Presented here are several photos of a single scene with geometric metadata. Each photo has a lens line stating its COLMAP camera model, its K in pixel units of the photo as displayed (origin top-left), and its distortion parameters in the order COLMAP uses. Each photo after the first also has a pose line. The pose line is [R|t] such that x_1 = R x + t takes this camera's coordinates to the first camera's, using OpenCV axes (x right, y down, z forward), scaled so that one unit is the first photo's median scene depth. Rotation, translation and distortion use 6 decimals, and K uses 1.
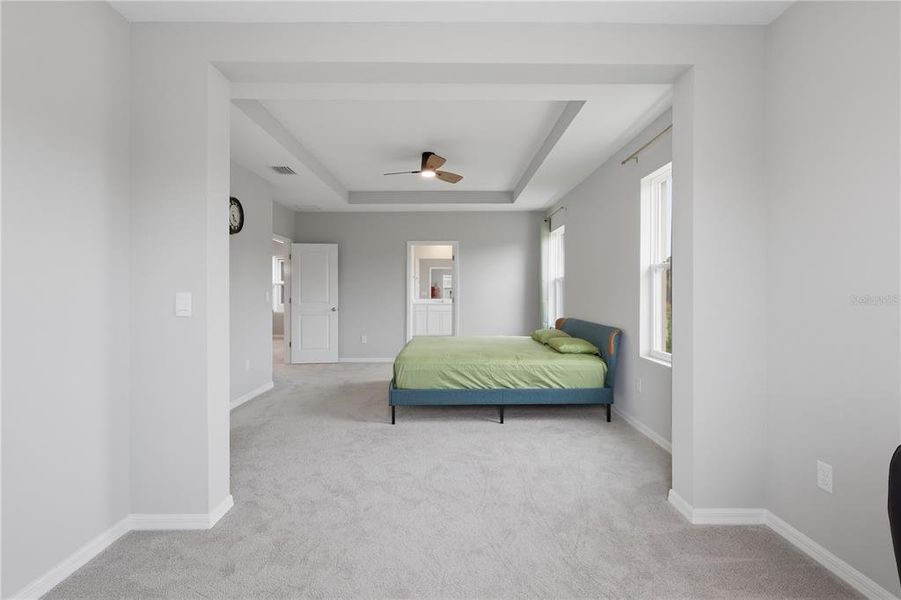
lens RADIAL K [[423.3, 0, 447.9], [0, 423.3, 297.0], [0, 0, 1]] dist [-0.004875, 0.001693]
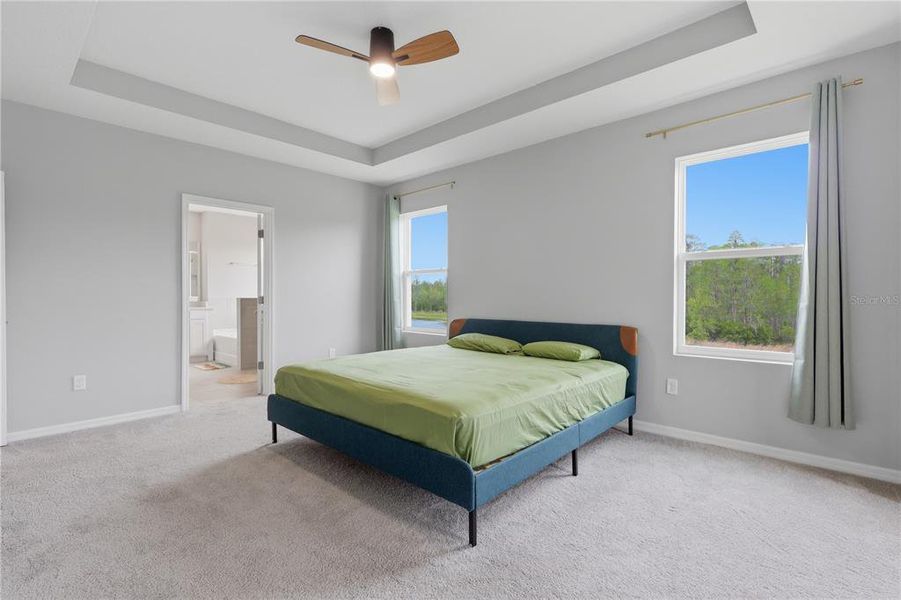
lens RADIAL K [[423.3, 0, 445.6], [0, 423.3, 302.4], [0, 0, 1]] dist [-0.004875, 0.001693]
pose [[0.678695, -0.006655, 0.734390, -0.498166], [0.006497, 0.999974, 0.003057, 0.021095], [-0.734391, 0.002696, 0.678721, 0.688993]]
